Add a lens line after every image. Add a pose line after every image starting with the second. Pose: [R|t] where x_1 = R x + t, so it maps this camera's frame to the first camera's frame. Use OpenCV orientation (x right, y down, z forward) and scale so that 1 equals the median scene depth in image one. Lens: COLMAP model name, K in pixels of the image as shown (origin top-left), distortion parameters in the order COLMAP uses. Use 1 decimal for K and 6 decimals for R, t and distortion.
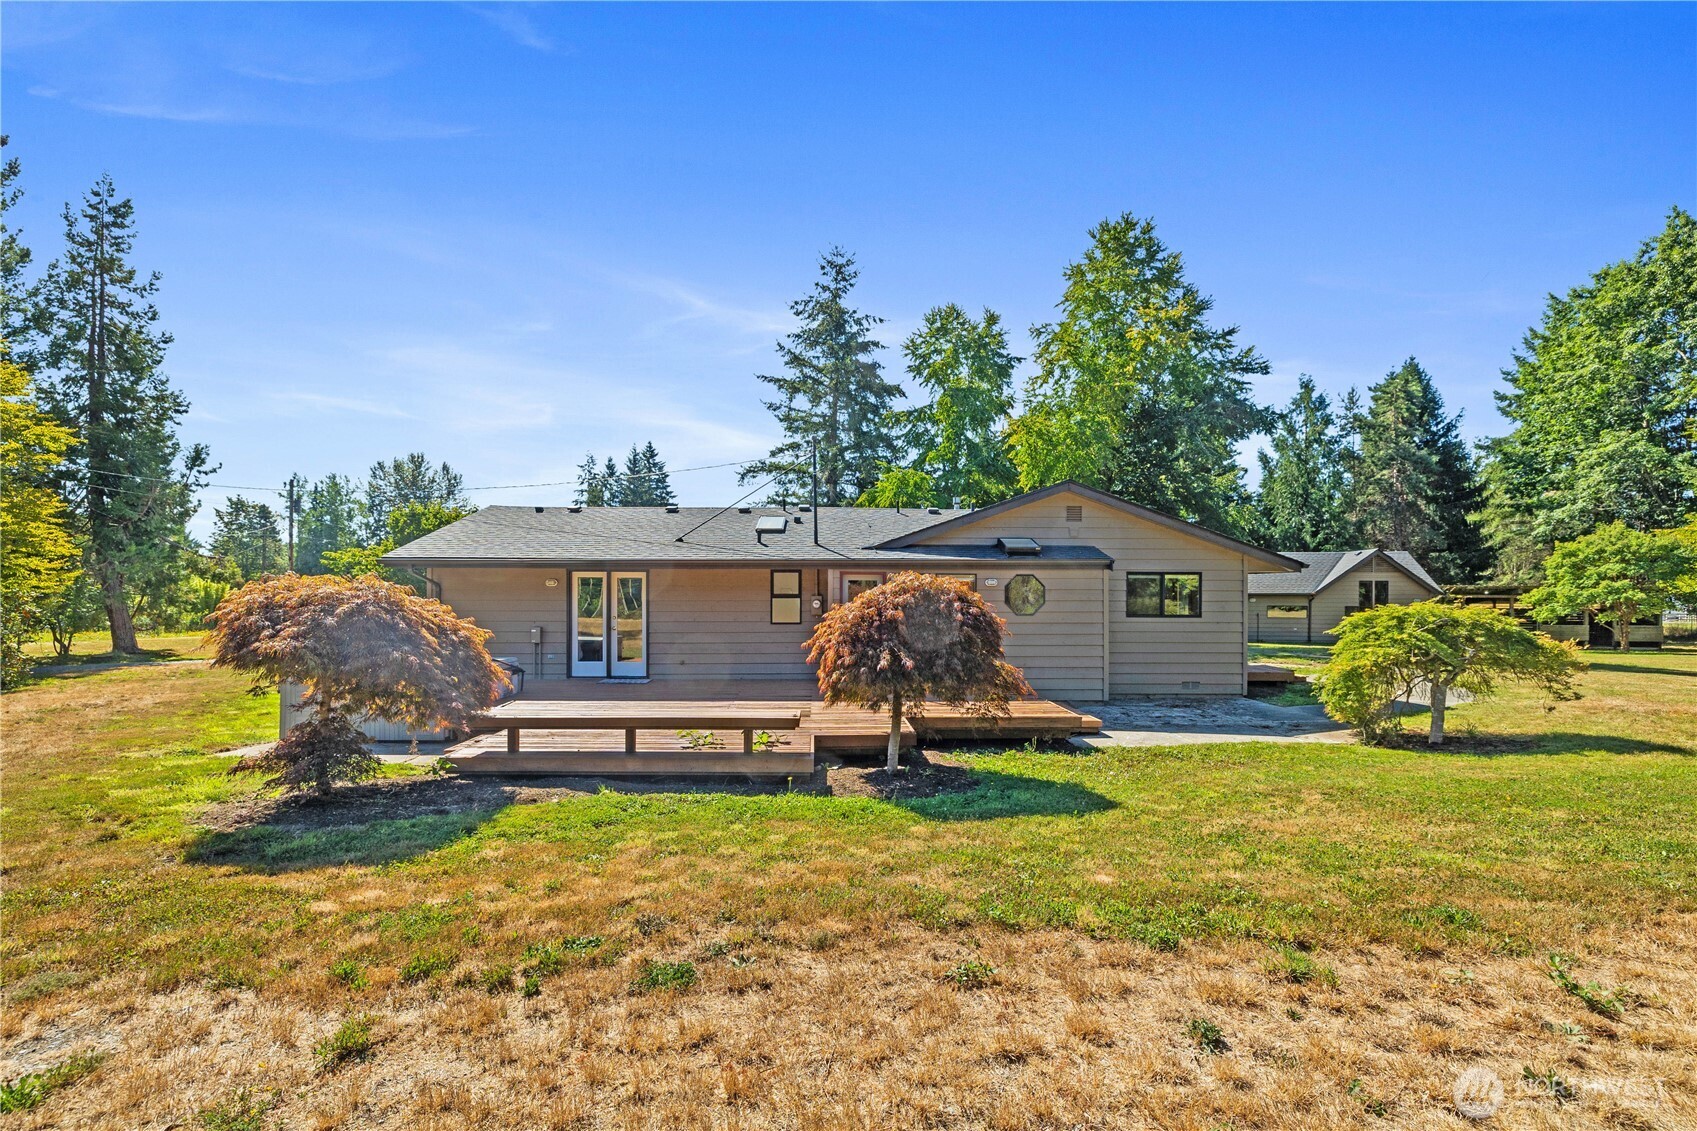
lens RADIAL K [[727.2, 0, 851.4], [0, 727.2, 582.4], [0, 0, 1]] dist [0.000846, 0.000203]
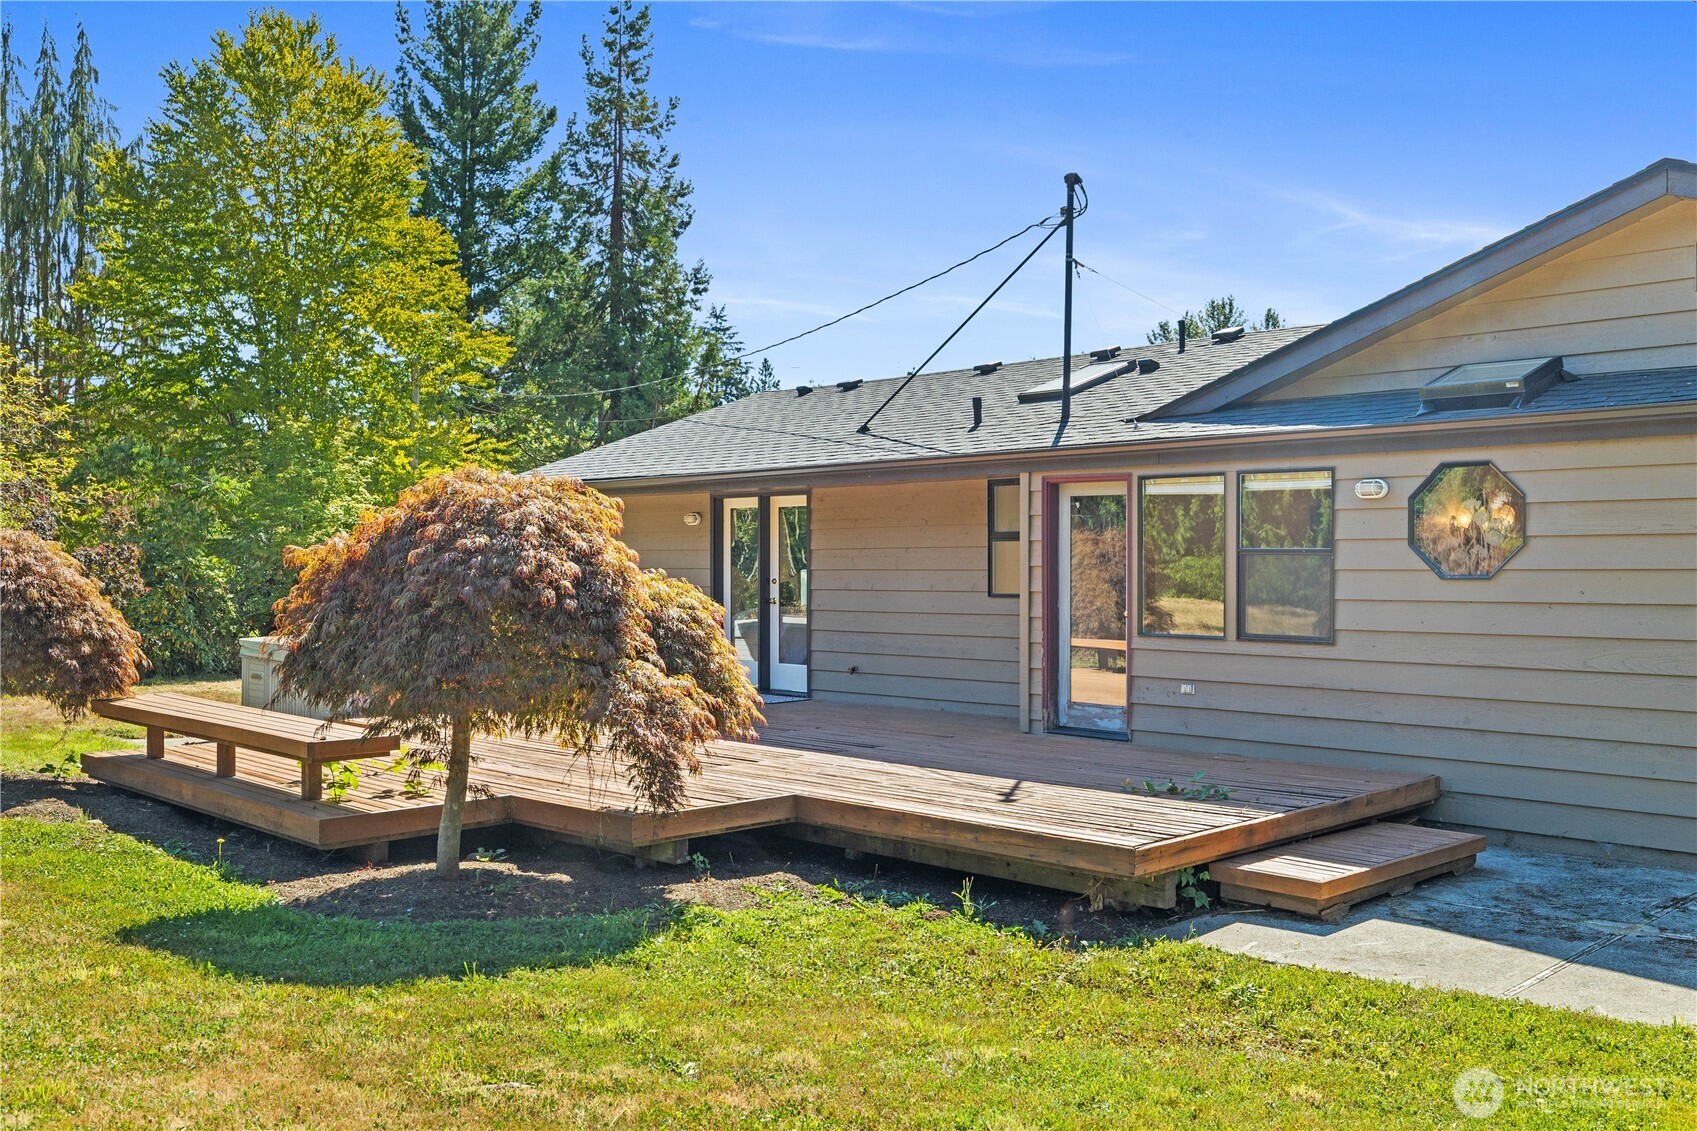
lens RADIAL K [[1502.4, 0, 848.5], [0, 1502.4, 565.5], [0, 0, 1]] dist [-0.005292, -0.000511]
pose [[0.680505, -0.000034, -0.732744, 0.244501], [0.016061, 0.999760, 0.014869, 0.009883], [0.732568, -0.021887, 0.680342, 0.128067]]
